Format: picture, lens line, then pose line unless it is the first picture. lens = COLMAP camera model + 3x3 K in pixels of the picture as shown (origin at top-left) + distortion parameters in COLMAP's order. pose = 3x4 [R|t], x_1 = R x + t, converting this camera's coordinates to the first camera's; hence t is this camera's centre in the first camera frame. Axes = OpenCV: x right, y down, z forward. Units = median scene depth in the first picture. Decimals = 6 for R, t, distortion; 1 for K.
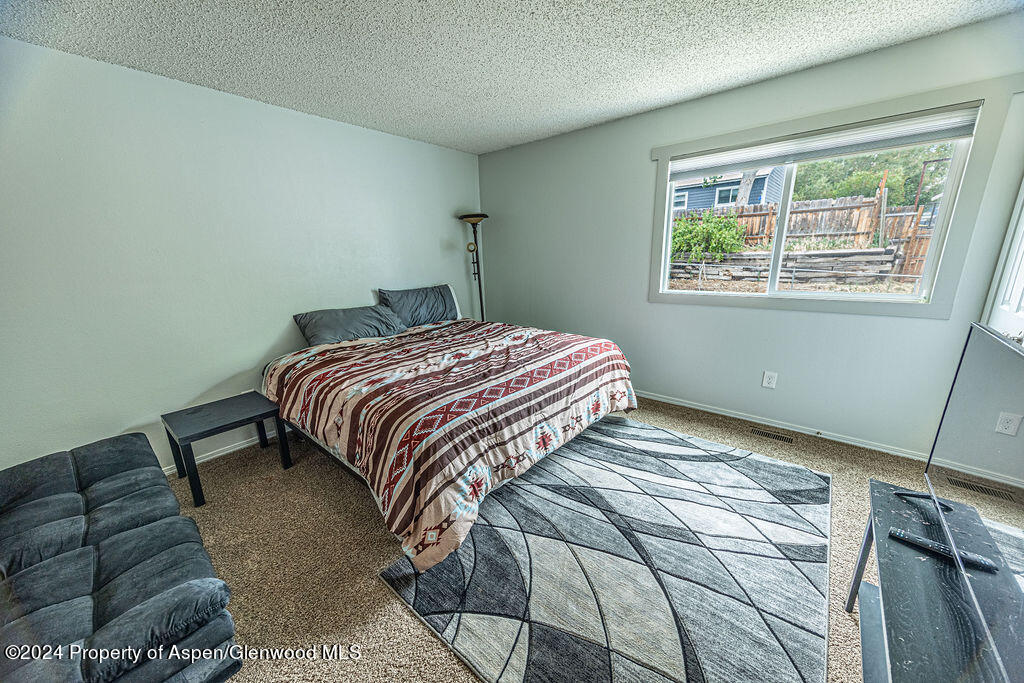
lens RADIAL K [[372.9, 0, 510.6], [0, 372.9, 343.4], [0, 0, 1]] dist [0.040924, -0.009284]
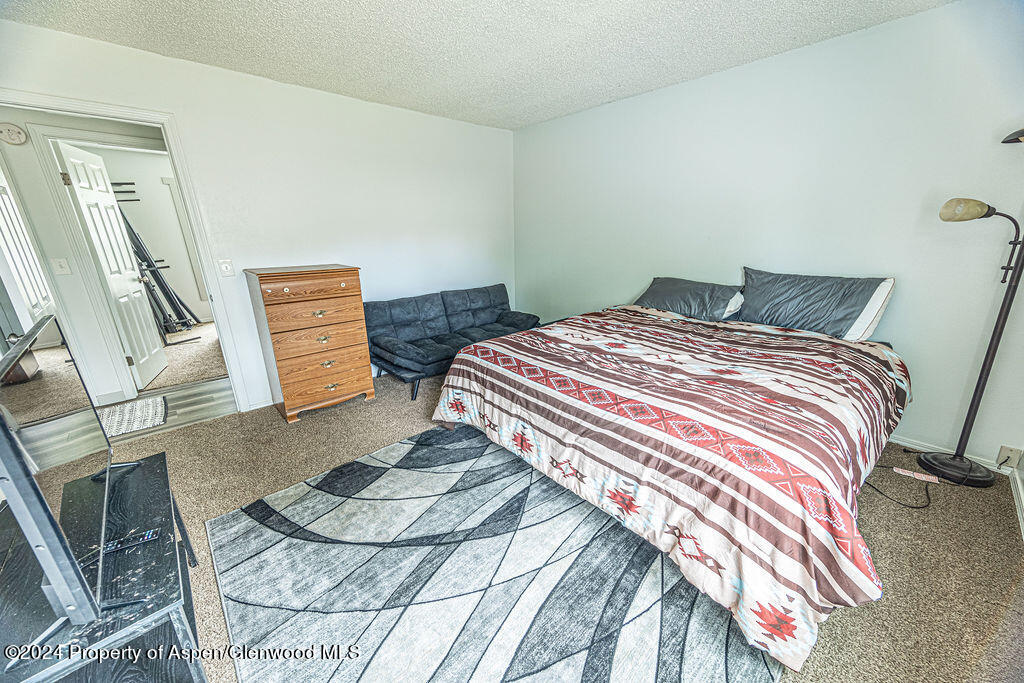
lens RADIAL K [[372.9, 0, 510.6], [0, 372.9, 343.4], [0, 0, 1]] dist [0.040924, -0.009284]
pose [[-0.108826, 0.327108, -0.938700, 0.761126], [-0.226720, 0.911252, 0.343827, -0.231688], [0.967861, 0.250240, -0.025006, 0.819346]]
